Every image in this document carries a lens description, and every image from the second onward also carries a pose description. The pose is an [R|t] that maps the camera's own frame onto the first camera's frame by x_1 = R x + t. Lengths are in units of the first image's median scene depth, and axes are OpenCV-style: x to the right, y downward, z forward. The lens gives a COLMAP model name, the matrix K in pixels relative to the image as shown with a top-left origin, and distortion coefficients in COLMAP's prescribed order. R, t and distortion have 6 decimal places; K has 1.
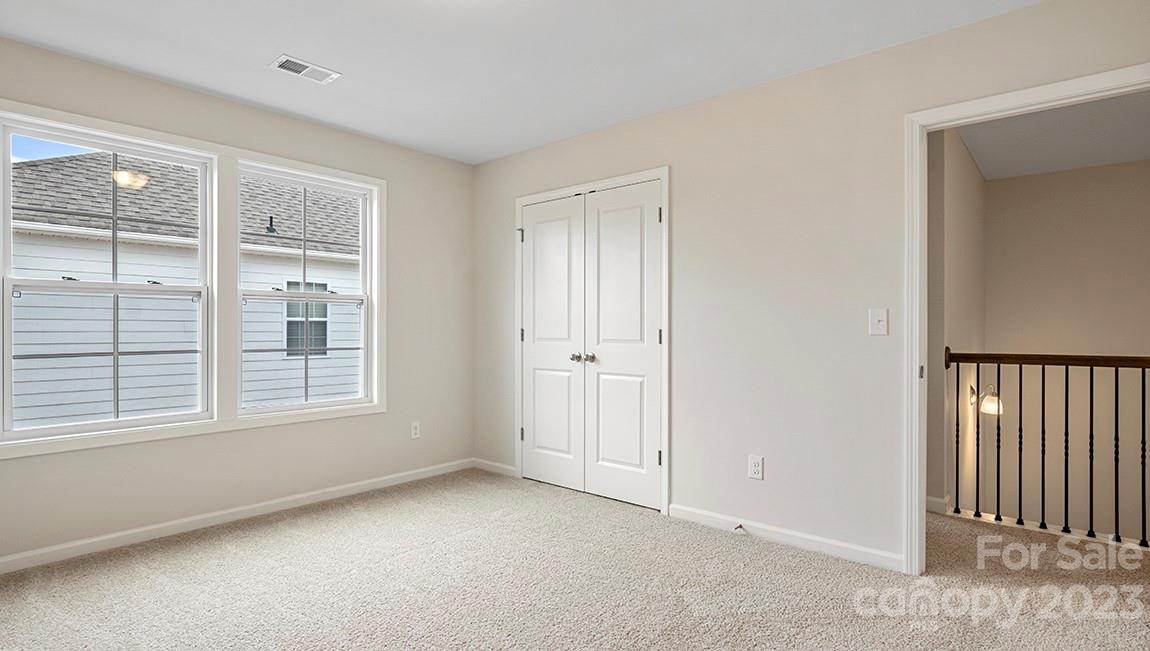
lens RADIAL K [[581.3, 0, 558.1], [0, 581.3, 326.9], [0, 0, 1]] dist [-0.000126, 0.000176]
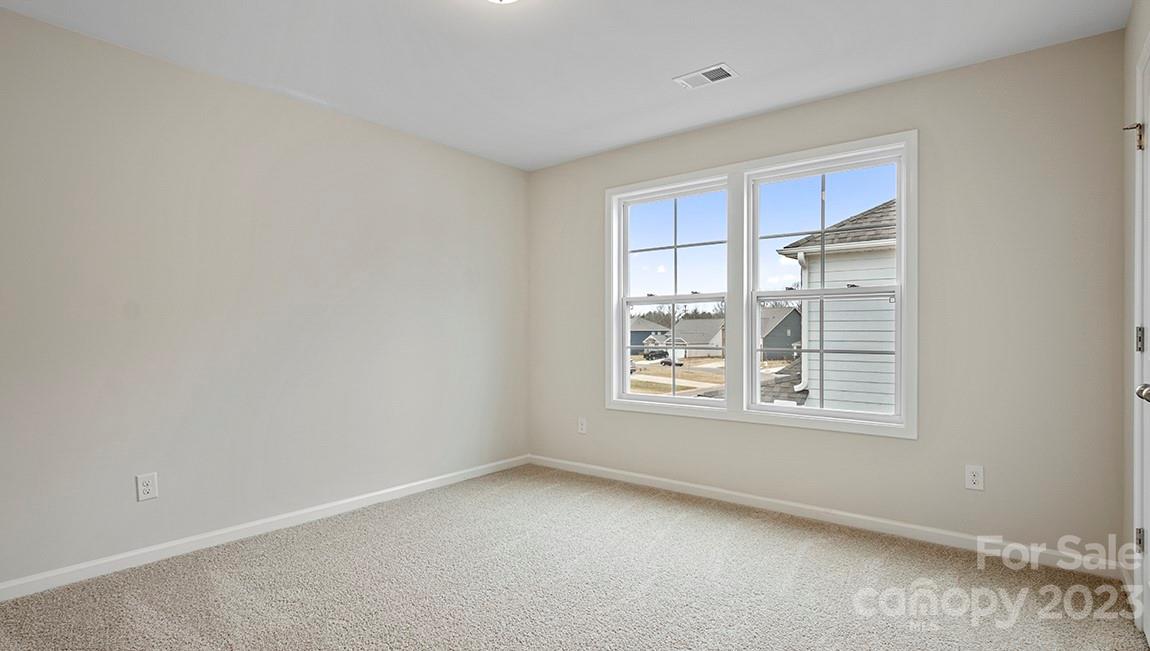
lens RADIAL K [[605.1, 0, 575.0], [0, 605.1, 325.5], [0, 0, 1]] dist [0.001718, 0.000298]
pose [[0.028338, -0.010995, -0.999538, 0.469860], [0.004735, 0.999930, -0.010865, 0.006767], [0.999587, -0.004424, 0.028388, 0.539905]]
